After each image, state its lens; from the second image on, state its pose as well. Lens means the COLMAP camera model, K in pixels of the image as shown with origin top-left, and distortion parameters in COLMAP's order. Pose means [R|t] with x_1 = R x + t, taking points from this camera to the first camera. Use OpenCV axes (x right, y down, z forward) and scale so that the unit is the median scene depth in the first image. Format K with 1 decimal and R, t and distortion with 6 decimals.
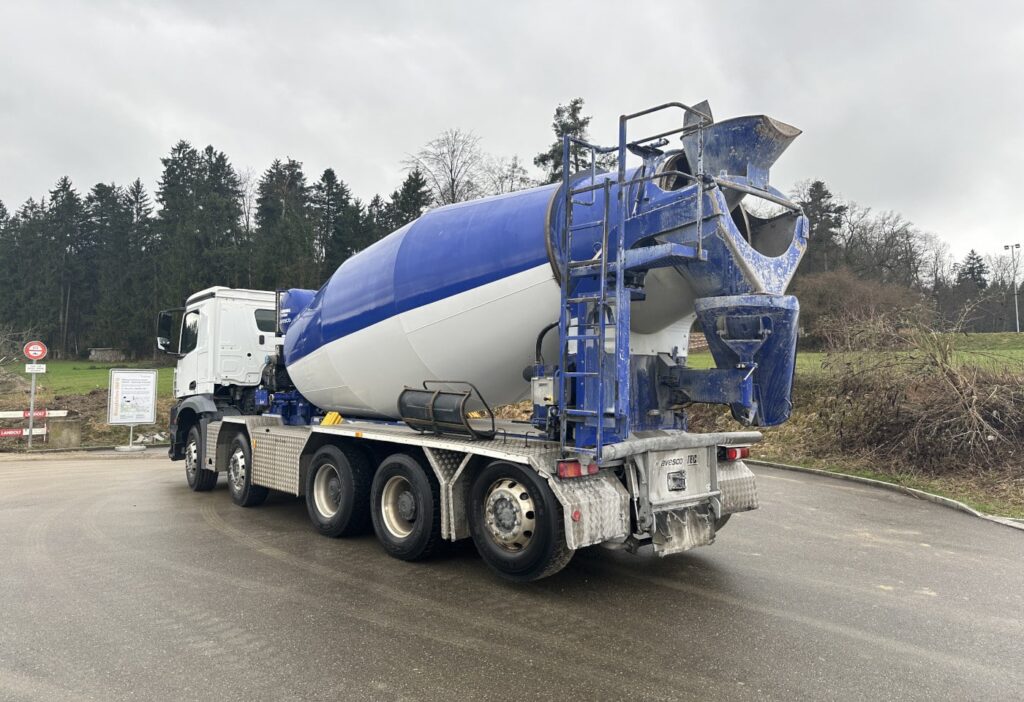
lens RADIAL K [[729.6, 0, 536.8], [0, 729.6, 379.8], [0, 0, 1]] dist [-0.006765, -0.005327]
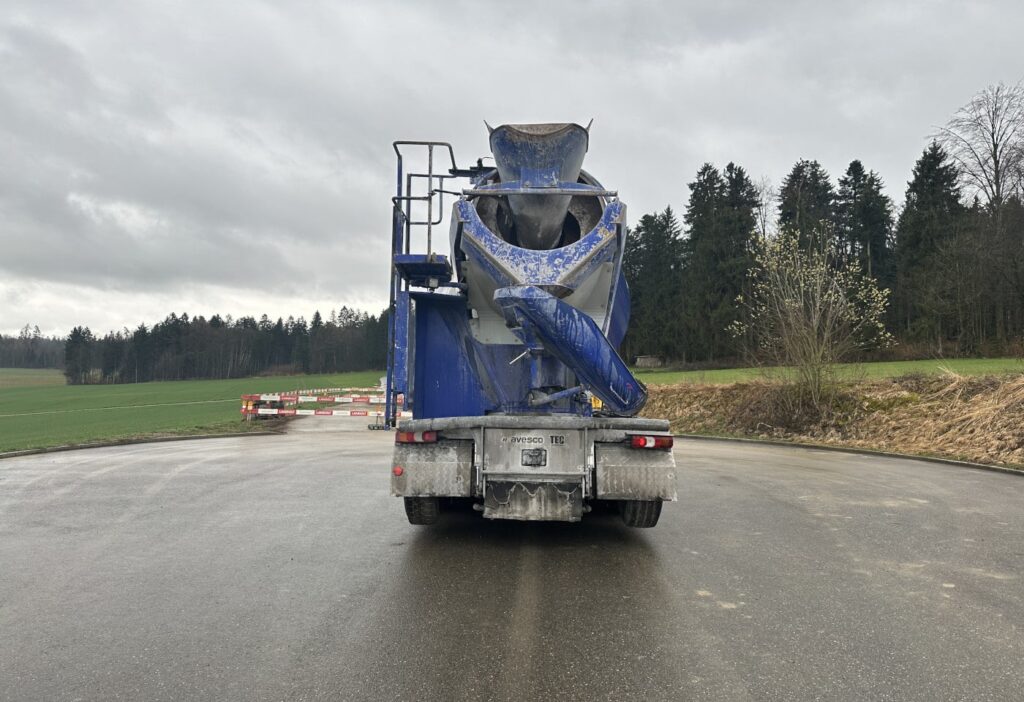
lens RADIAL K [[723.2, 0, 510.3], [0, 723.2, 390.1], [0, 0, 1]] dist [0.031631, -0.039095]
pose [[0.720763, 0.010315, -0.693105, 0.062169], [-0.005293, 0.999942, 0.009376, 0.001710], [0.693161, -0.003089, 0.720776, 0.011921]]
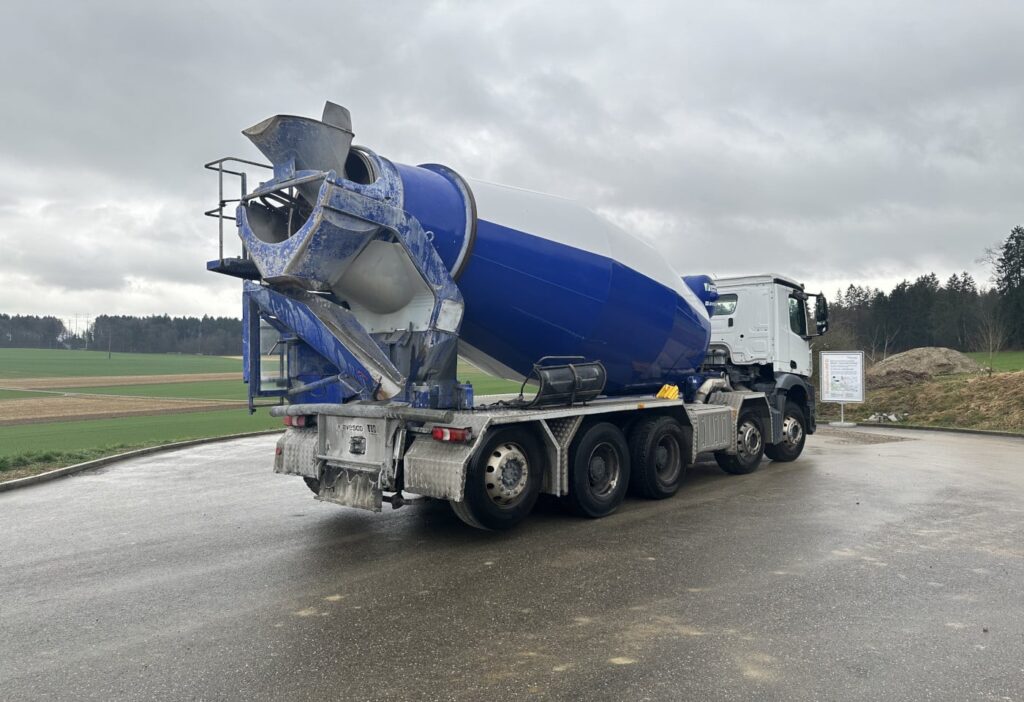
lens RADIAL K [[723.2, 0, 510.3], [0, 723.2, 390.1], [0, 0, 1]] dist [0.031631, -0.039095]
pose [[0.138713, 0.025057, -0.990016, 0.088652], [0.010510, 0.999586, 0.026772, 0.001762], [0.990277, -0.014119, 0.138392, 0.072180]]
